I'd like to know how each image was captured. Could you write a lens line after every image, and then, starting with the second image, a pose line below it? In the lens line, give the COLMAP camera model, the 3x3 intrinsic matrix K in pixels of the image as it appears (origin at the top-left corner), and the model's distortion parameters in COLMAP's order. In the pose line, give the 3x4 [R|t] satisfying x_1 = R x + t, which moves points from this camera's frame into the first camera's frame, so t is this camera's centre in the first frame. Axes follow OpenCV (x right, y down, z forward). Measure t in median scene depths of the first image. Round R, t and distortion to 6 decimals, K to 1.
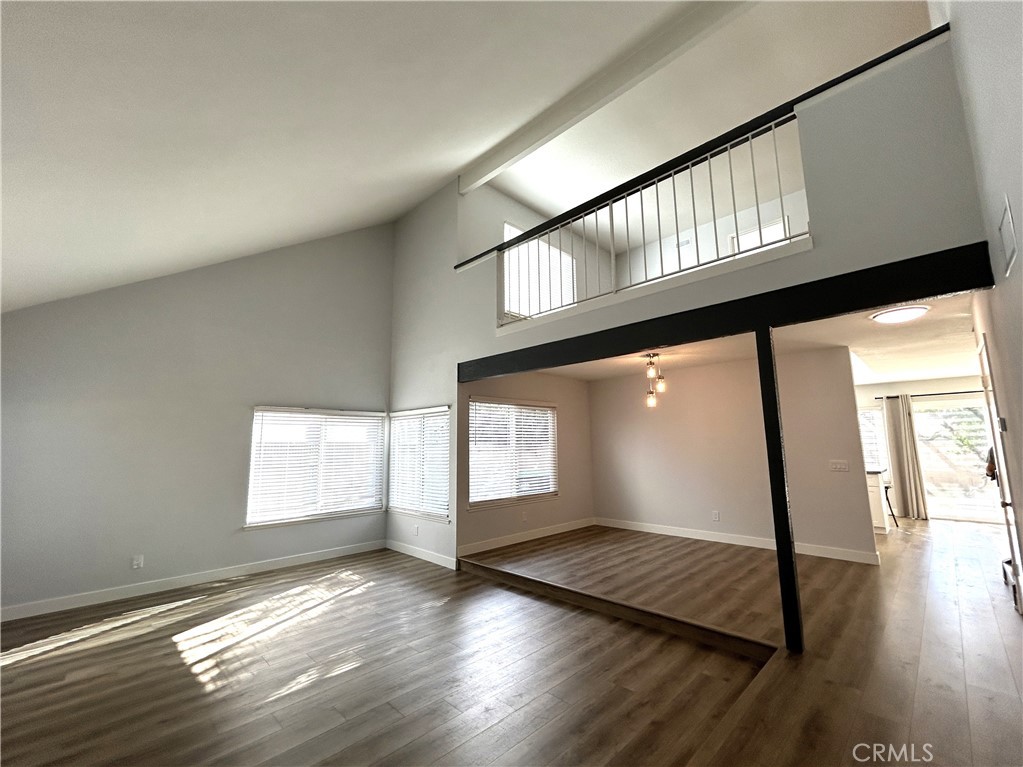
lens RADIAL K [[424.9, 0, 512.1], [0, 424.9, 383.5], [0, 0, 1]] dist [-0.000969, 0.001566]
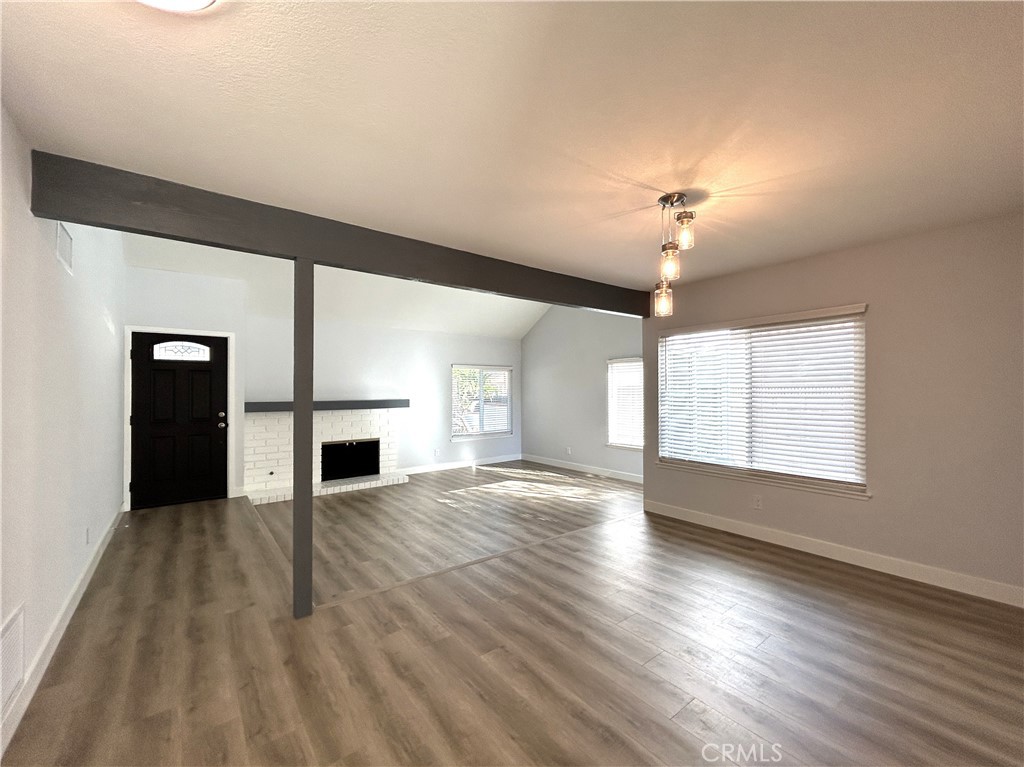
lens RADIAL K [[425.3, 0, 516.0], [0, 425.3, 387.9], [0, 0, 1]] dist [-0.000969, 0.001566]
pose [[-0.118187, 0.007544, -0.992963, 1.010052], [0.148783, 0.988817, -0.010197, 0.141591], [0.981782, -0.148941, -0.117987, 1.082830]]
